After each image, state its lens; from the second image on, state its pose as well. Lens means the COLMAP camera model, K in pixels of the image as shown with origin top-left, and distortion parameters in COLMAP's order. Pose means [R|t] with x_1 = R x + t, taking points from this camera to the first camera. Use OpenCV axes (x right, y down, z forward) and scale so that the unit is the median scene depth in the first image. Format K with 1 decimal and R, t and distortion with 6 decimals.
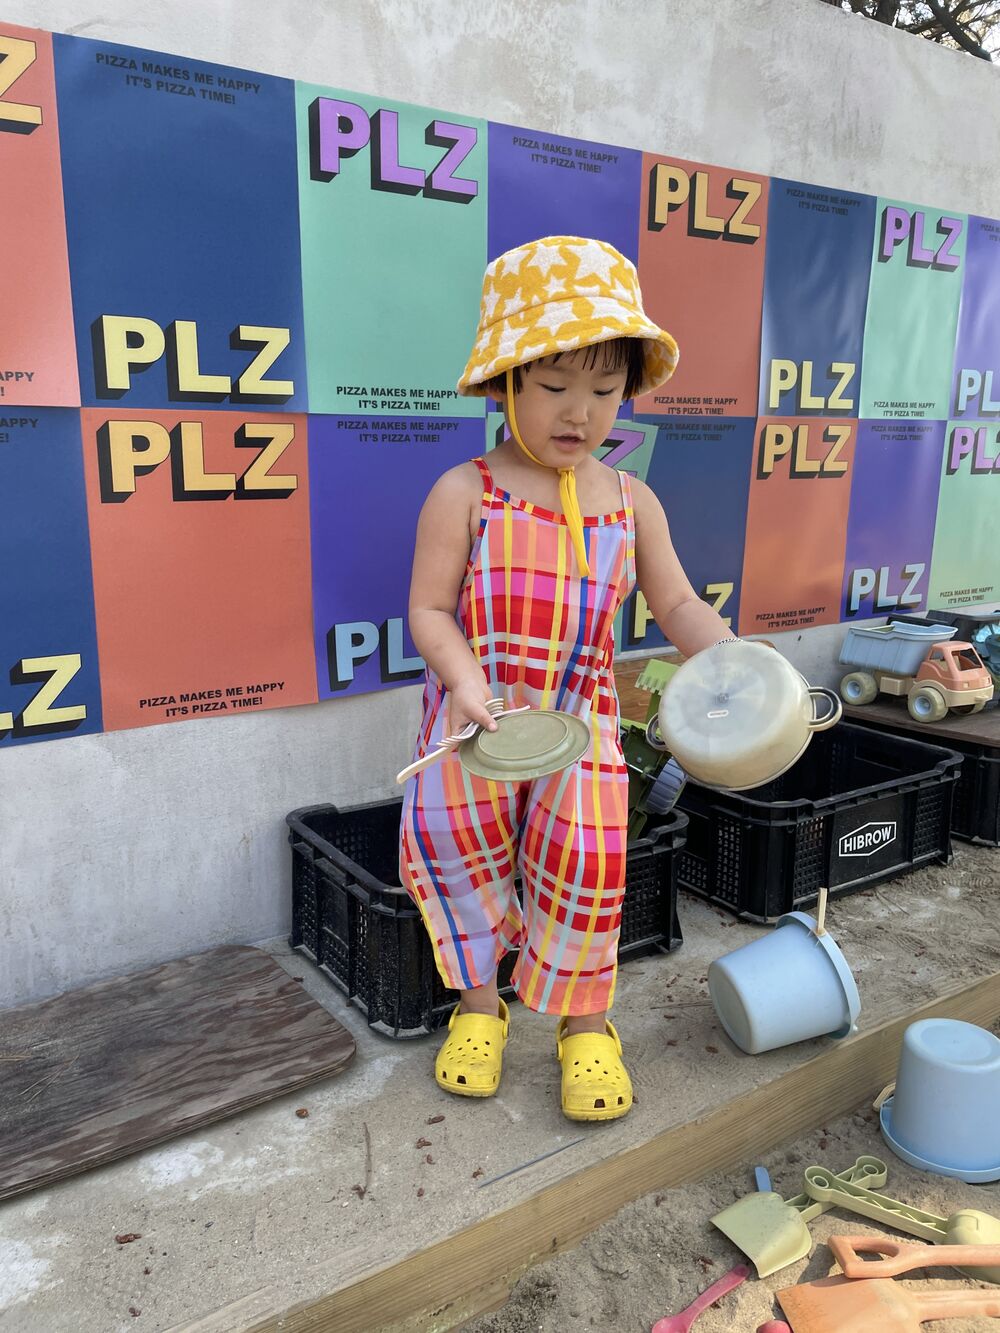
lens RADIAL K [[957.7, 0, 500.0], [0, 957.7, 666.5], [0, 0, 1]] dist [0.062671, -0.056808]
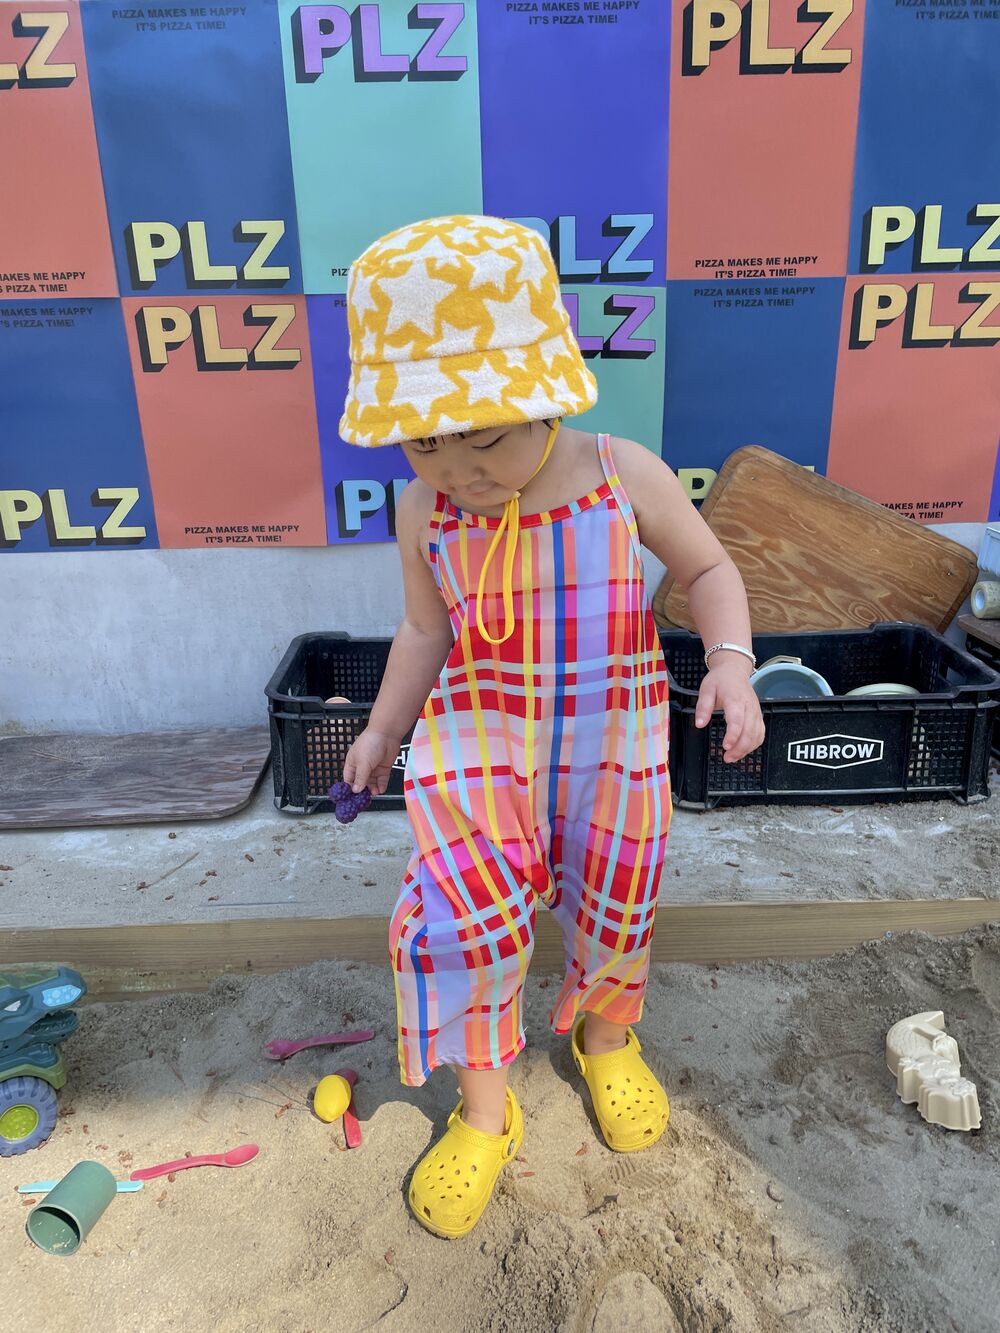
lens RADIAL K [[924.3, 0, 500.0], [0, 924.3, 666.5], [0, 0, 1]] dist [0.056230, -0.062085]
pose [[0.865789, 0.151654, -0.476876, 0.628138], [-0.090509, 0.984712, 0.148831, -0.006322], [0.492156, -0.085695, 0.866279, 0.092976]]
